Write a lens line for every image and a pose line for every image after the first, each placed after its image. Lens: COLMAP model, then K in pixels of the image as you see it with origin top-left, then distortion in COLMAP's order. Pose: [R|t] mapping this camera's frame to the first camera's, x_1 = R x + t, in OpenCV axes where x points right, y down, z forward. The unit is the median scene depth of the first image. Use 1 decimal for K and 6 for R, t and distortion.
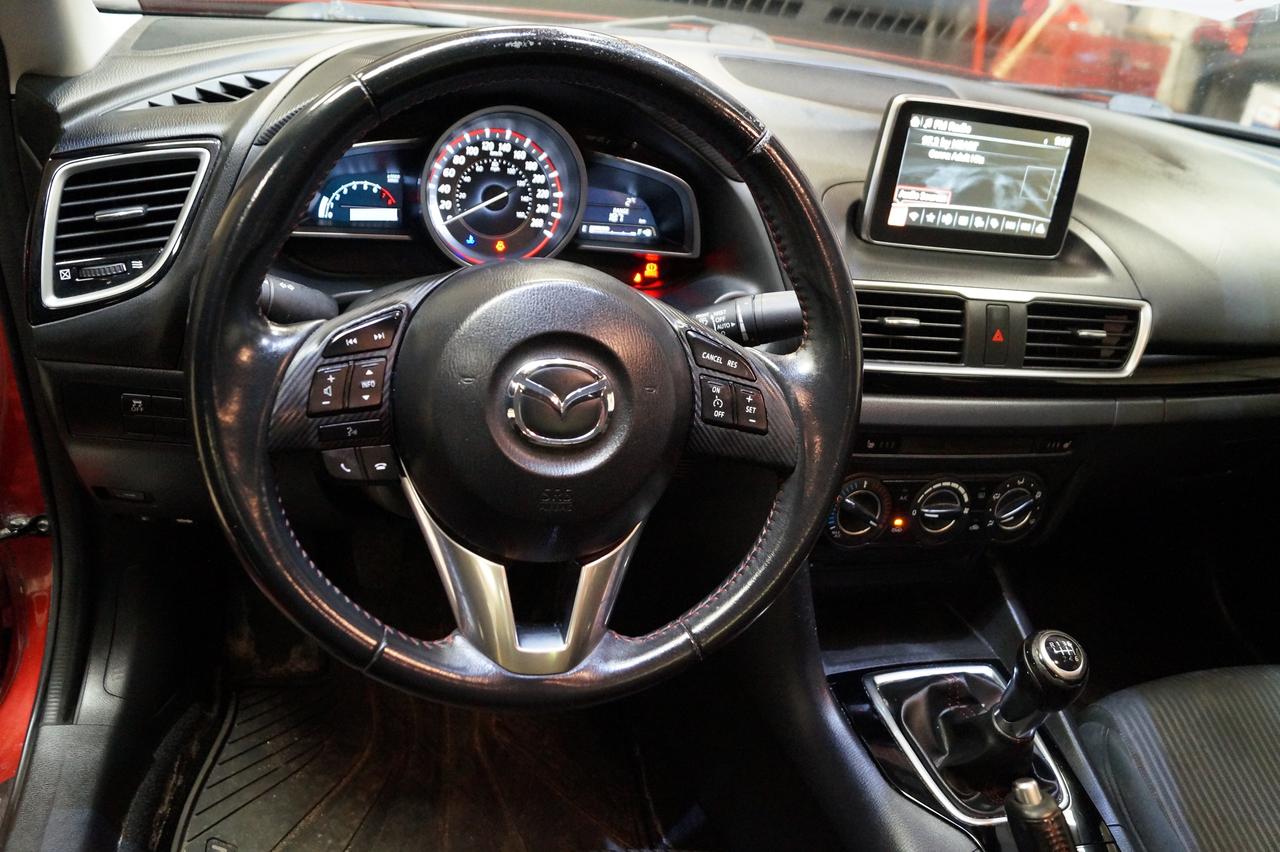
lens RADIAL K [[1027.2, 0, 640.0], [0, 1027.2, 426.0], [0, 0, 1]] dist [-0.075553, -0.000834]
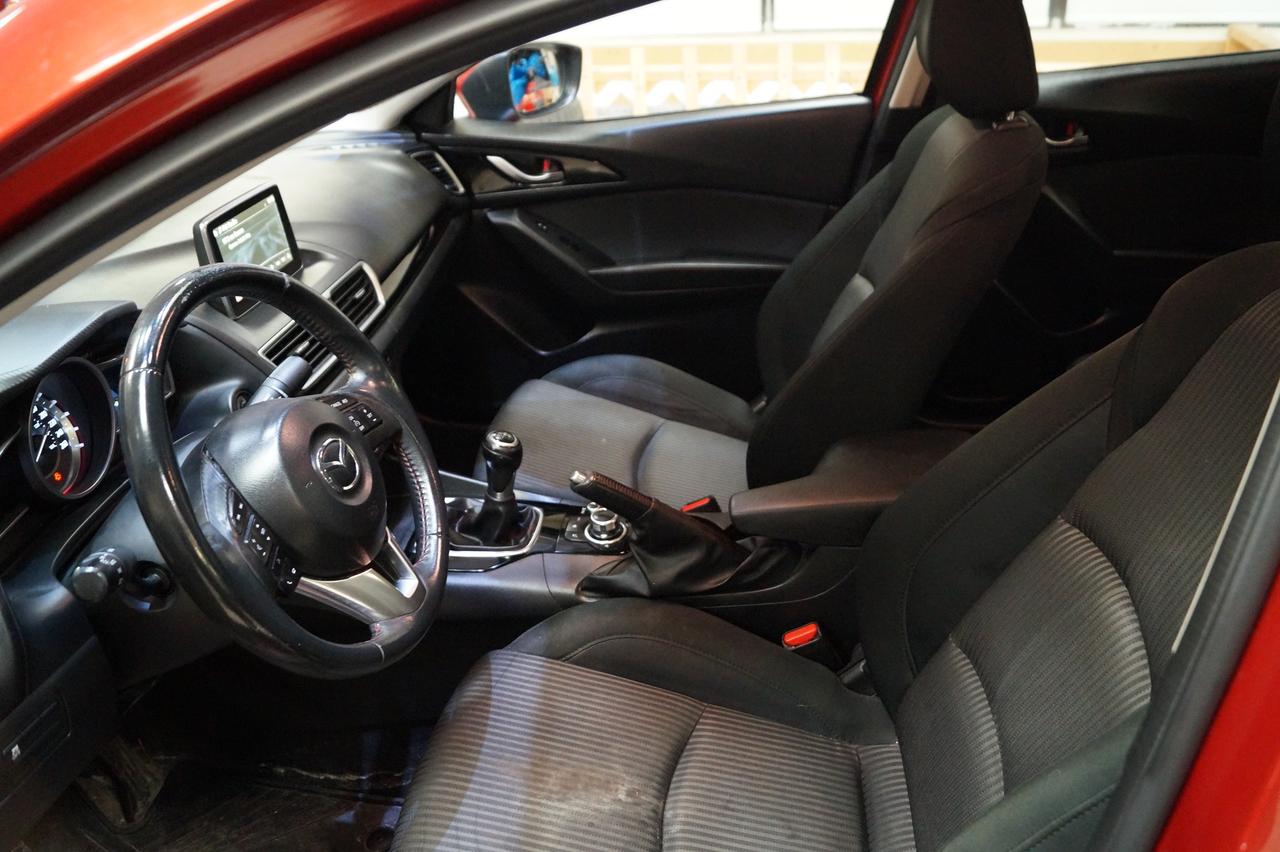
lens RADIAL K [[1027.2, 0, 640.0], [0, 1027.2, 426.0], [0, 0, 1]] dist [-0.075553, -0.000834]
pose [[0.361598, -0.581580, 0.728705, -1.099019], [0.553534, 0.762850, 0.334156, -0.362892], [-0.750231, 0.282533, 0.597770, -0.362824]]
